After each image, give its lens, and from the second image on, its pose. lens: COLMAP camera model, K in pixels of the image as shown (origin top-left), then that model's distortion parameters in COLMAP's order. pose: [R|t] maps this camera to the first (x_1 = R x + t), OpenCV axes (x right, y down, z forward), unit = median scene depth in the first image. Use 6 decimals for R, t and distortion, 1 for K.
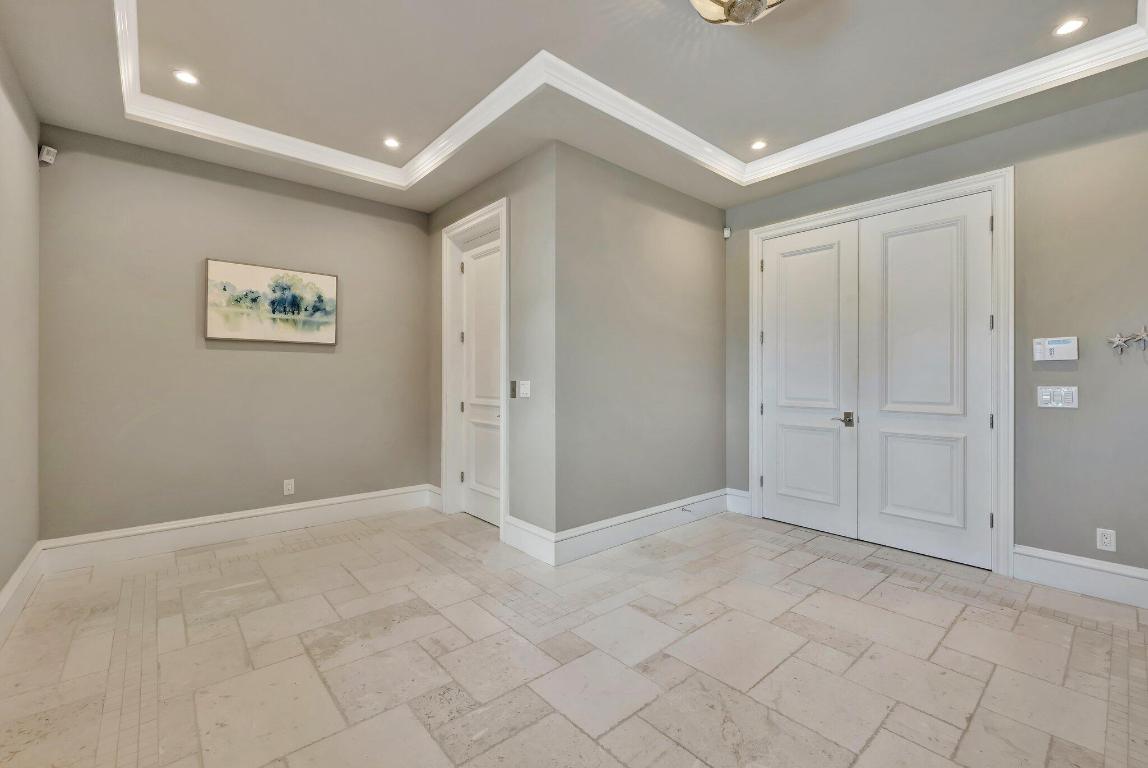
lens RADIAL K [[484.5, 0, 570.3], [0, 484.5, 371.7], [0, 0, 1]] dist [0.001697, 0.000221]
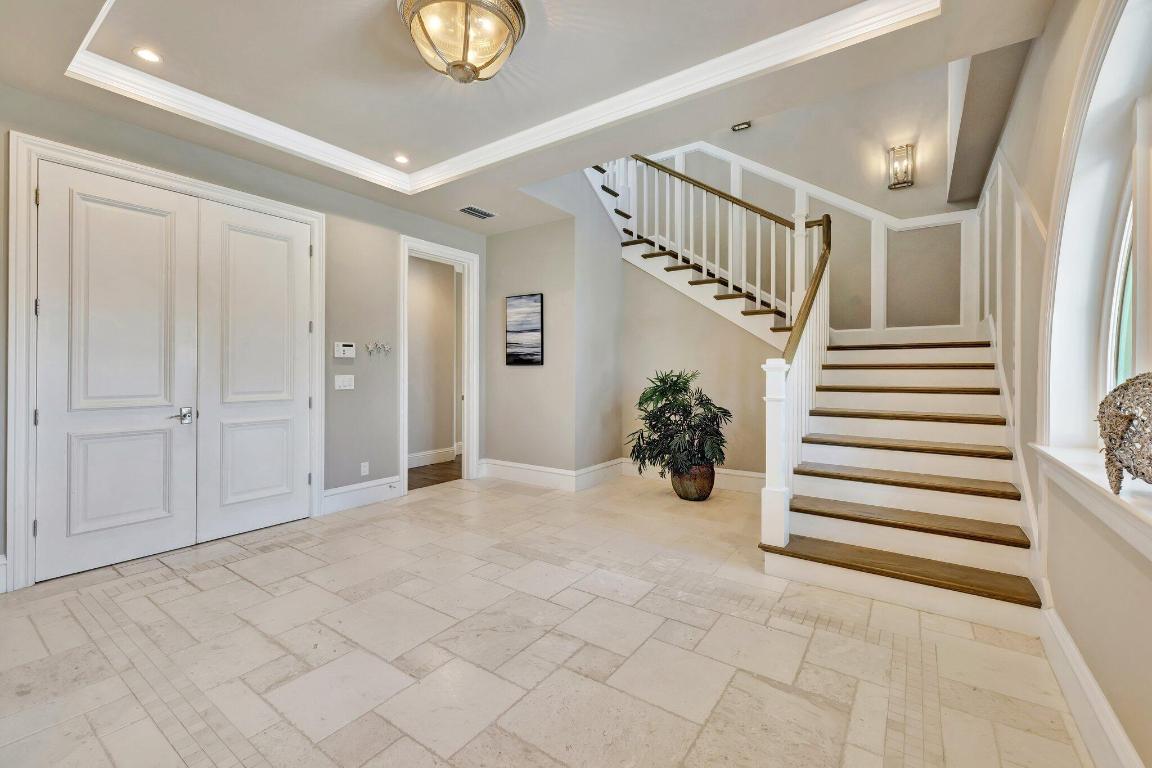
lens RADIAL K [[486.2, 0, 572.3], [0, 486.2, 371.7], [0, 0, 1]] dist [0.001697, 0.000221]
pose [[-0.236325, -0.003526, 0.971668, -0.569690], [-0.011572, 0.999933, 0.000814, 0.009760], [-0.971605, -0.011052, -0.236350, 0.630307]]
